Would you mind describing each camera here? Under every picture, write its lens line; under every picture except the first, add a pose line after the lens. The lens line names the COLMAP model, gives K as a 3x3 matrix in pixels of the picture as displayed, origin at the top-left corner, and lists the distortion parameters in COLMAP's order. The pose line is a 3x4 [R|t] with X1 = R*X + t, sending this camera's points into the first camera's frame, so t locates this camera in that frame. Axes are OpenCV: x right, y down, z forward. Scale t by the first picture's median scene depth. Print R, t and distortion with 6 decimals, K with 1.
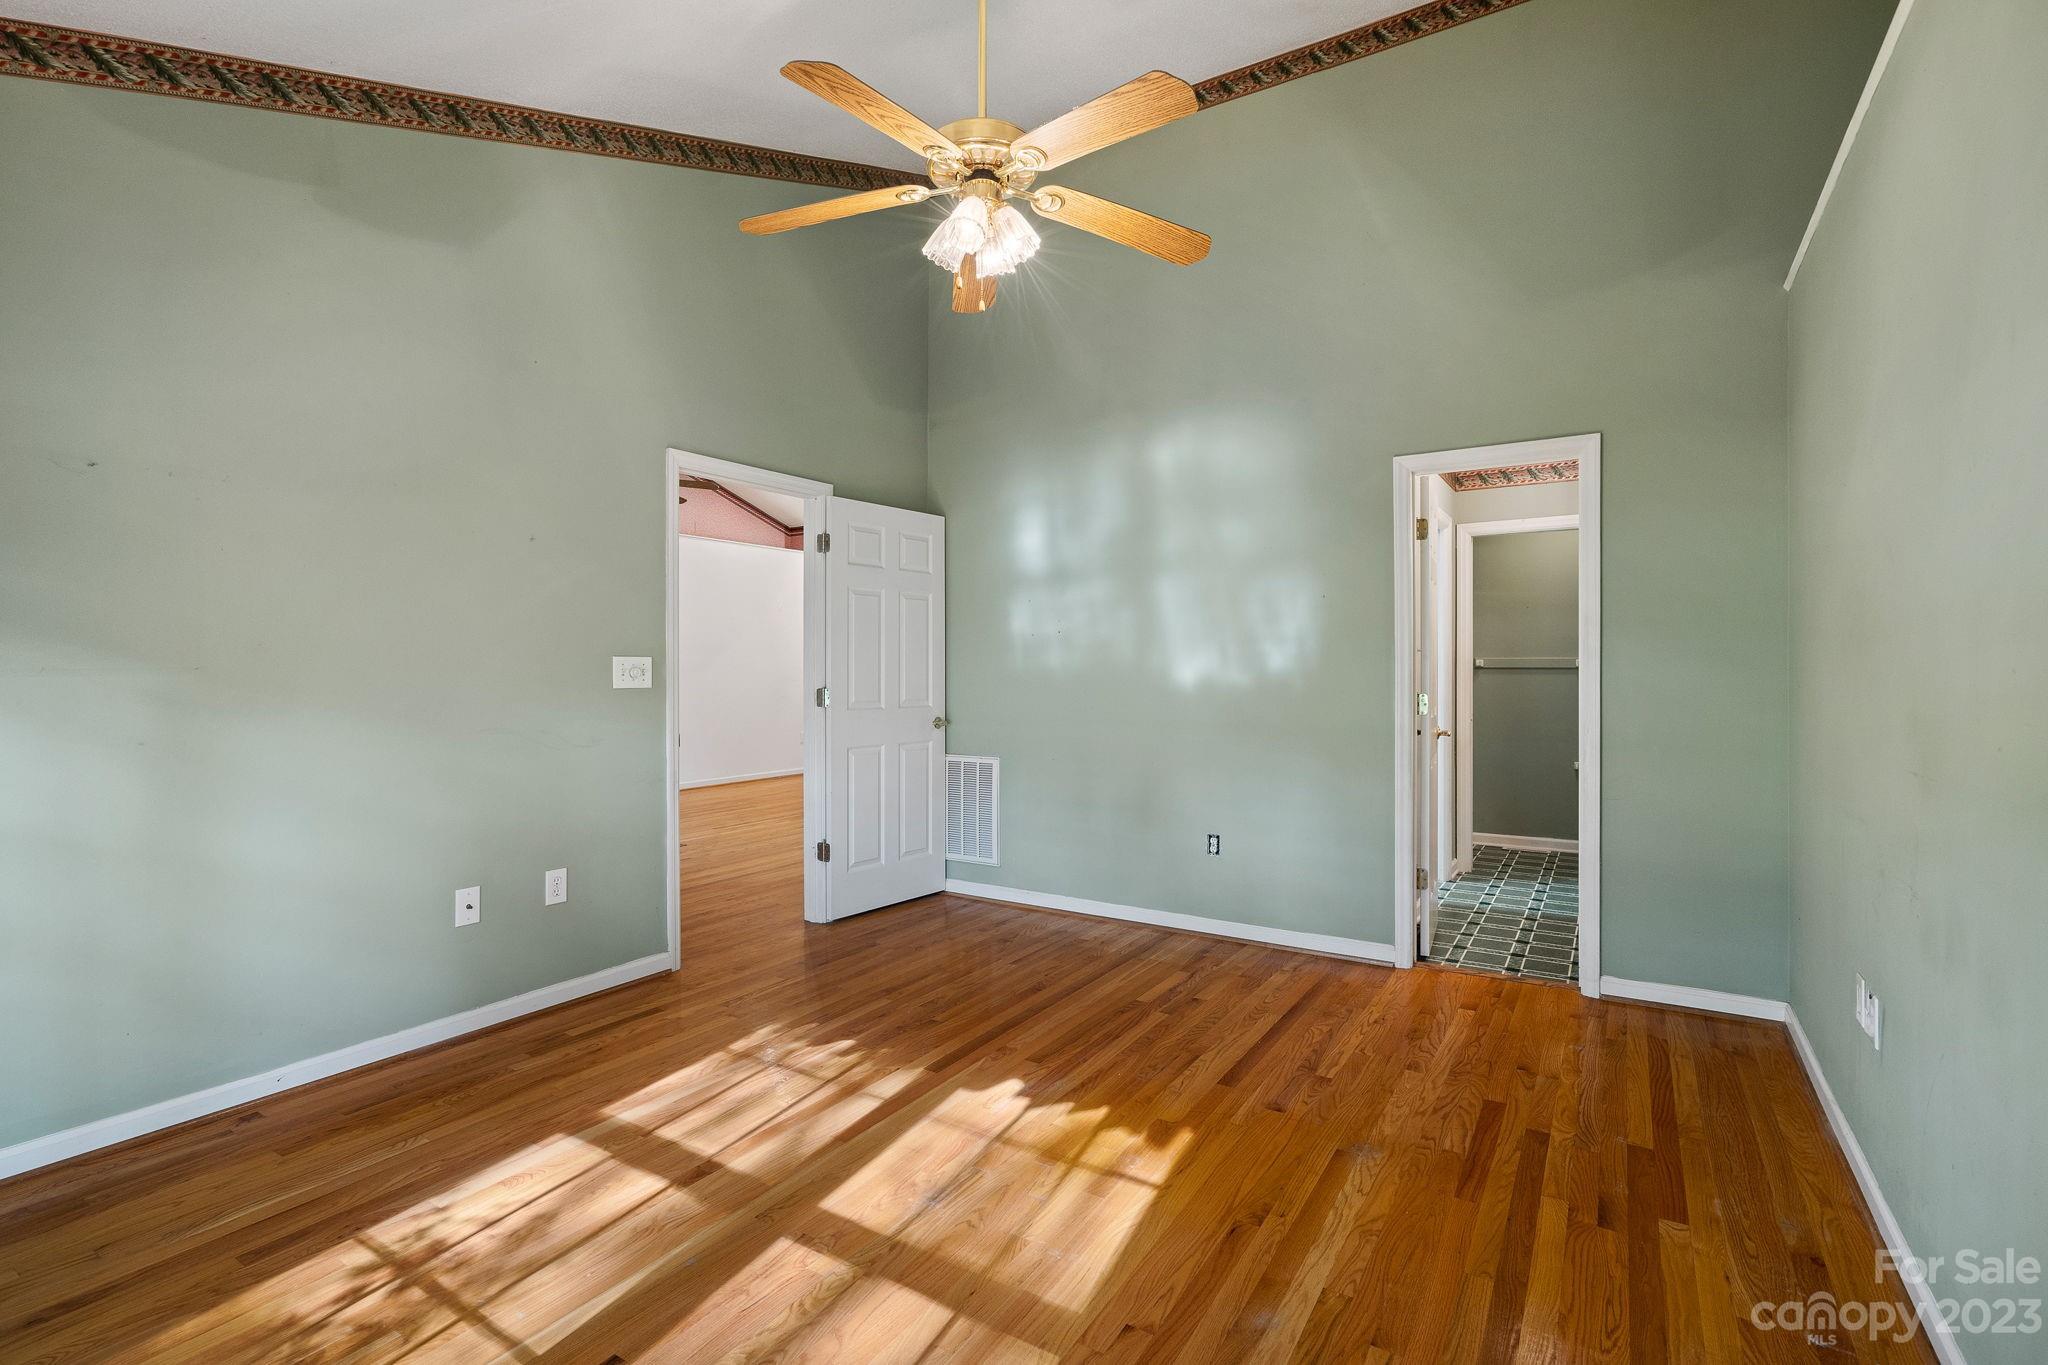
lens RADIAL K [[931.5, 0, 1023.8], [0, 931.5, 674.4], [0, 0, 1]] dist [-0.006454, 0.004107]
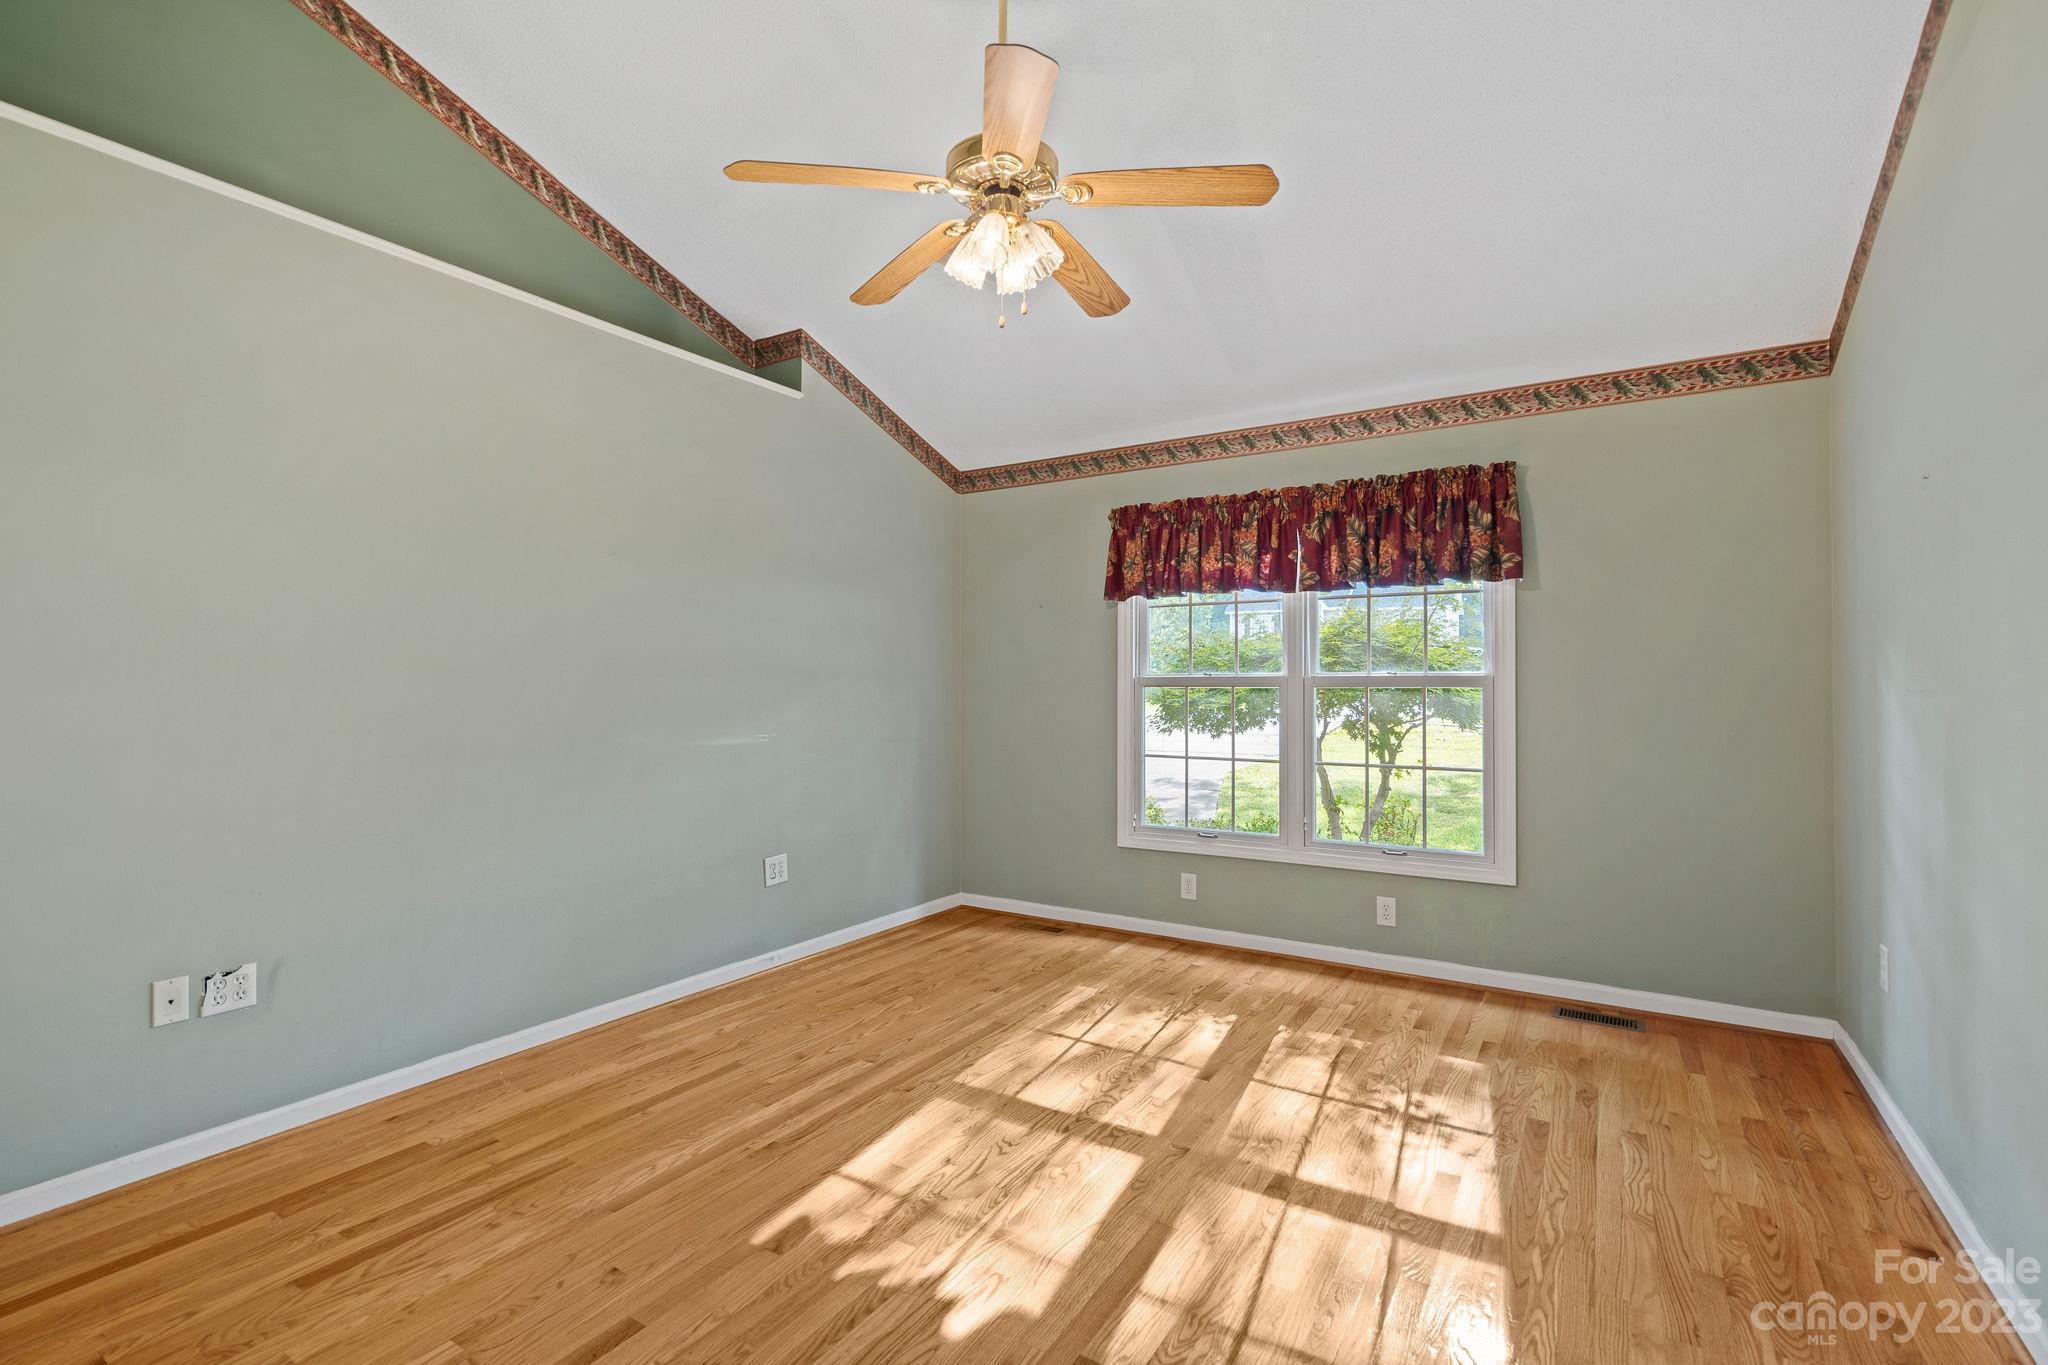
lens RADIAL K [[931.5, 0, 1024.9], [0, 931.5, 681.0], [0, 0, 1]] dist [-0.006454, 0.004107]
pose [[-0.999998, -0.001758, 0.001188, -0.074034], [-0.001752, 0.999985, 0.005111, -0.019726], [-0.001197, 0.005109, -0.999986, 2.085649]]
